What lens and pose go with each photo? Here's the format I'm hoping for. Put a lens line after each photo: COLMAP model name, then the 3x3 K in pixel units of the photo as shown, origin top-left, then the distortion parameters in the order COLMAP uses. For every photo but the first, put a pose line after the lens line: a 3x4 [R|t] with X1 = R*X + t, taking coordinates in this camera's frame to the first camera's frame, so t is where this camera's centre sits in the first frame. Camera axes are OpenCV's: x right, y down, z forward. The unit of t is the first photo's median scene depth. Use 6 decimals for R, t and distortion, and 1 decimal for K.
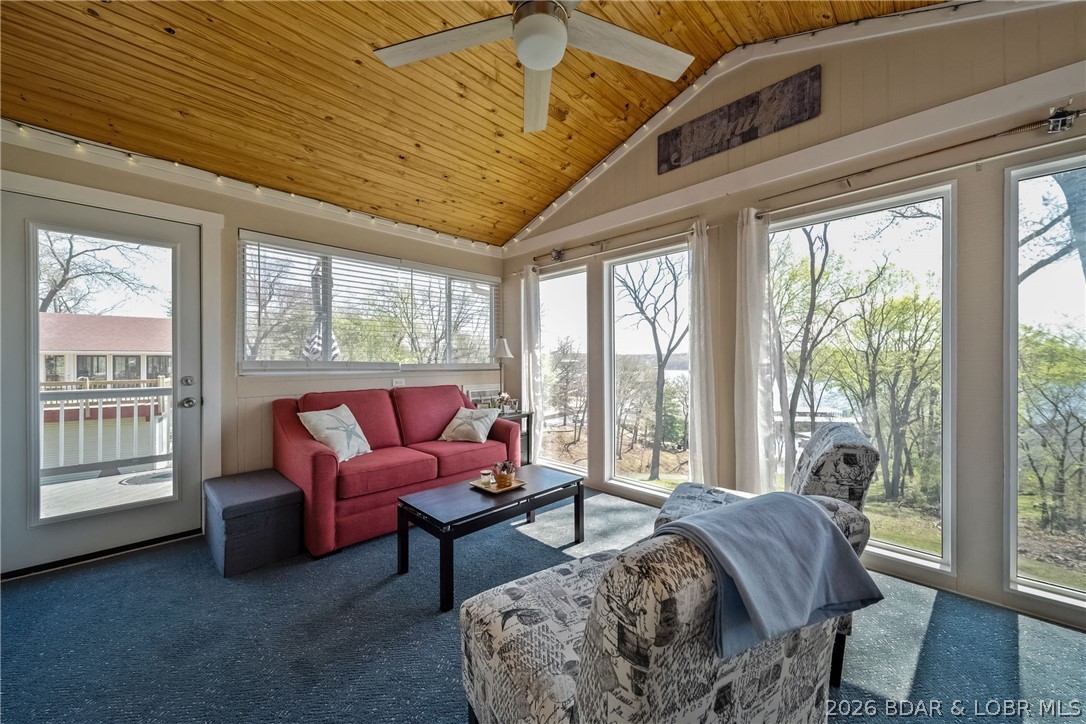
lens RADIAL K [[396.2, 0, 543.0], [0, 396.2, 362.0], [0, 0, 1]] dist [0.008116, -0.000295]
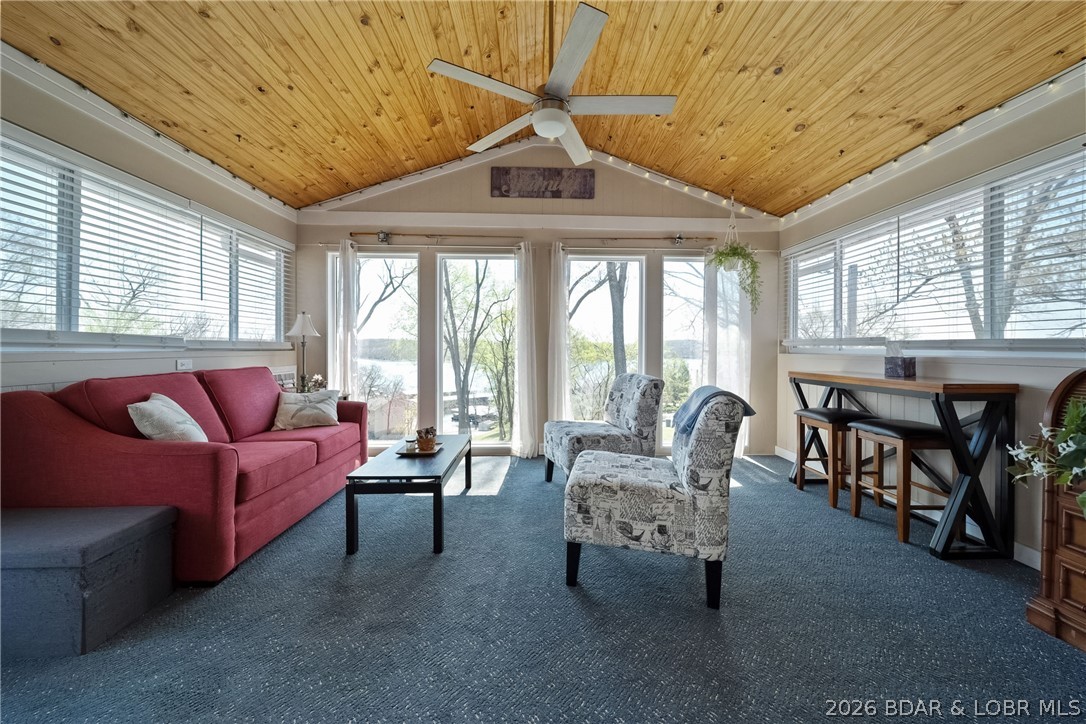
lens RADIAL K [[396.6, 0, 543.7], [0, 396.6, 348.0], [0, 0, 1]] dist [-0.000648, -0.000223]
pose [[0.678122, 0.008002, 0.734906, -0.559201], [-0.004660, 0.999967, -0.006589, 0.027853], [-0.734935, 0.001044, 0.678137, 0.003488]]
